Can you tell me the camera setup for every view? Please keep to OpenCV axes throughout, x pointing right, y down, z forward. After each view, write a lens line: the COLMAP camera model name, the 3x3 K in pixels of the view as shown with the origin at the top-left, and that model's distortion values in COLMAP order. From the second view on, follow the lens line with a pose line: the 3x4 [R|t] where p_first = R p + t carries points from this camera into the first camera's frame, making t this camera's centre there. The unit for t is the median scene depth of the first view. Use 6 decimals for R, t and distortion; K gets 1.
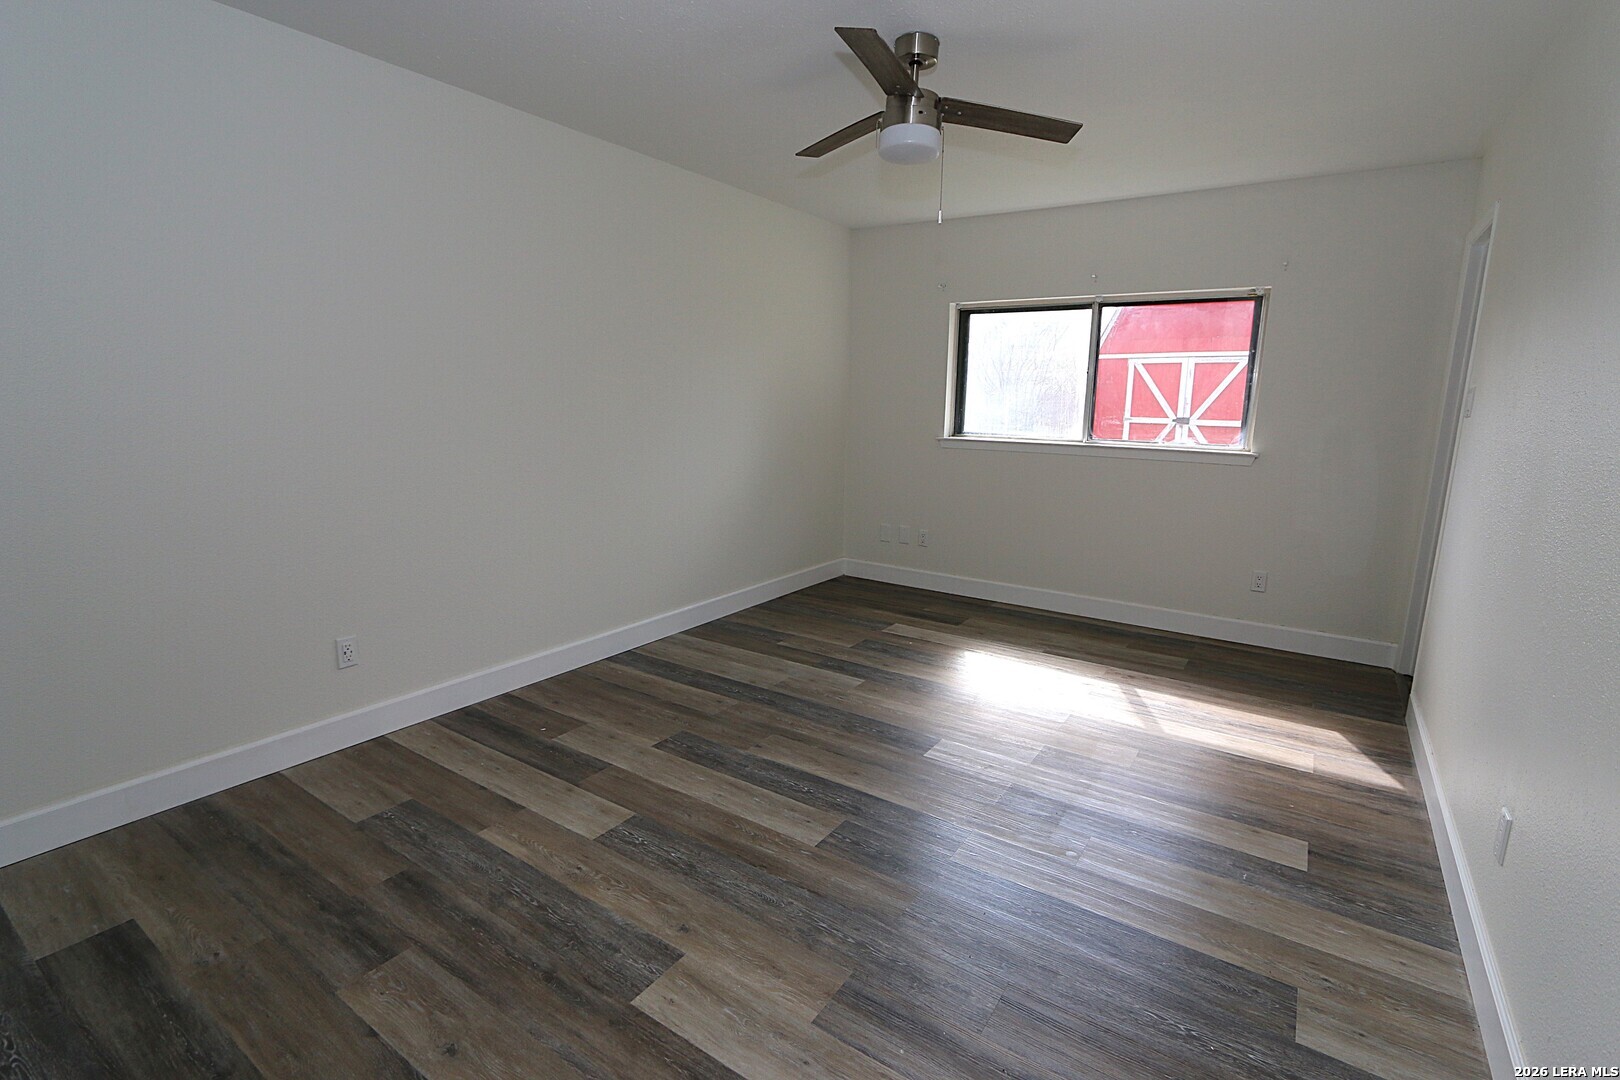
lens RADIAL K [[752.4, 0, 802.4], [0, 752.4, 536.9], [0, 0, 1]] dist [-0.017888, 0.001013]
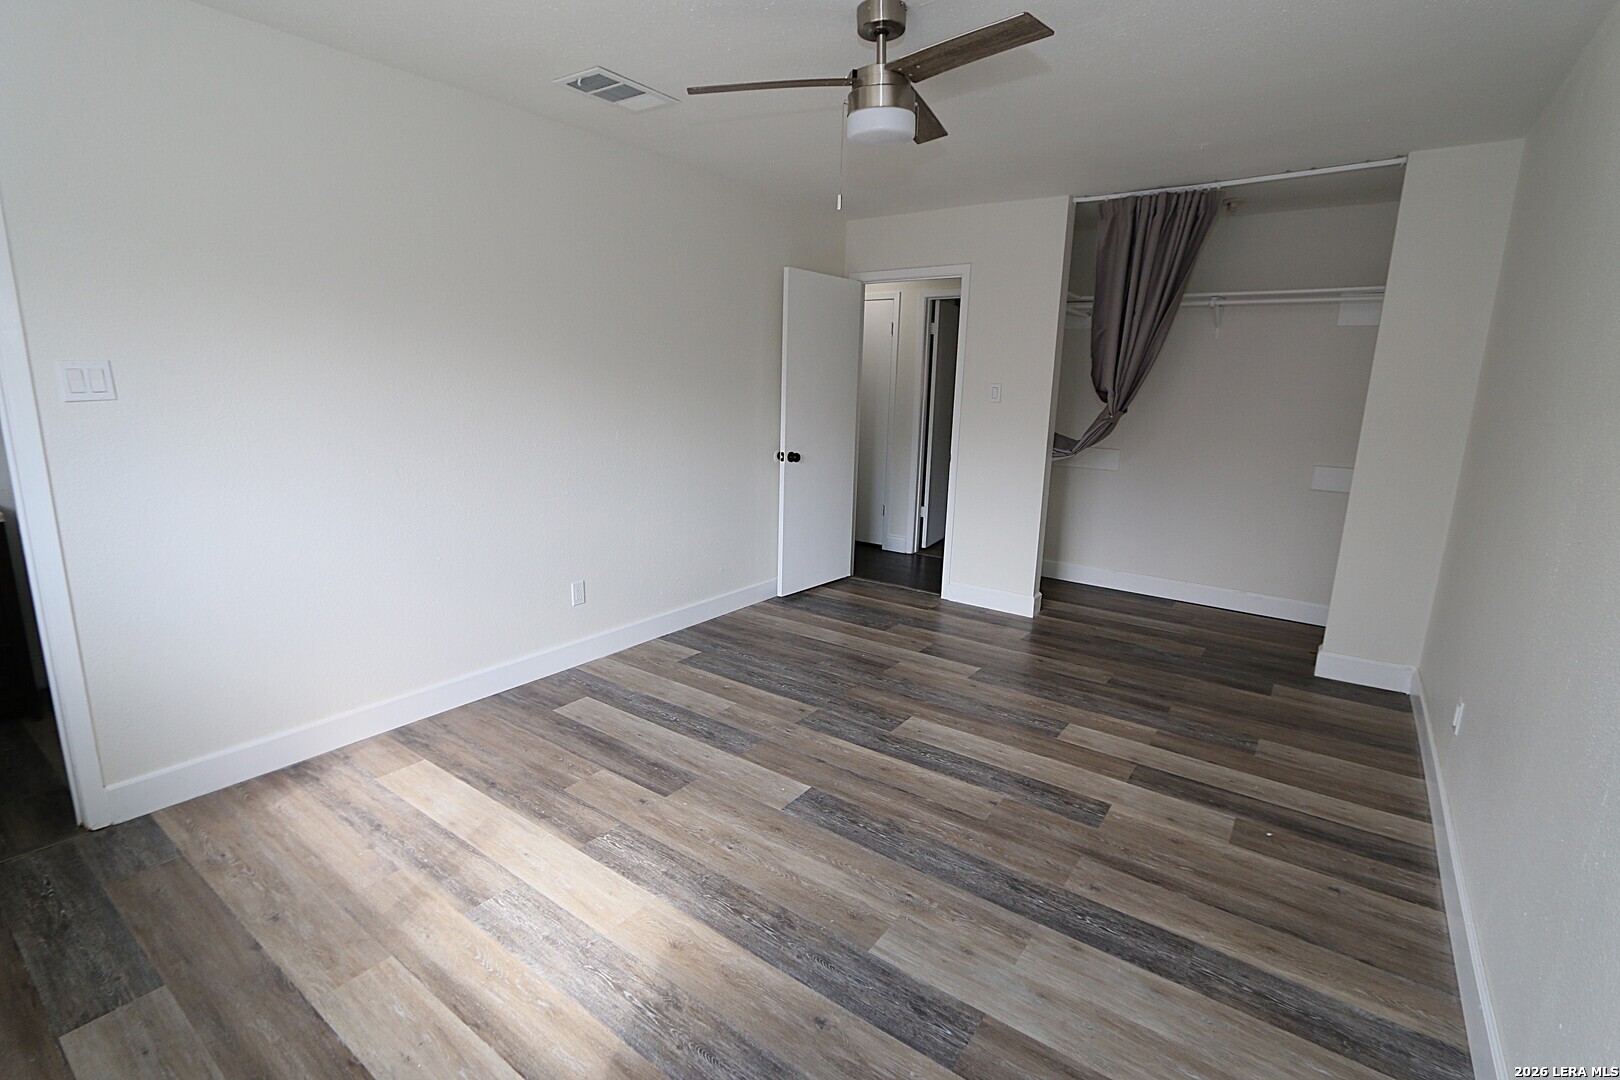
lens RADIAL K [[752.4, 0, 802.4], [0, 752.4, 536.9], [0, 0, 1]] dist [-0.017888, 0.001013]
pose [[-0.998678, -0.047851, 0.018802, 0.180740], [-0.037073, 0.923631, 0.381486, -0.374157], [-0.035620, 0.380285, -0.924183, 1.864054]]
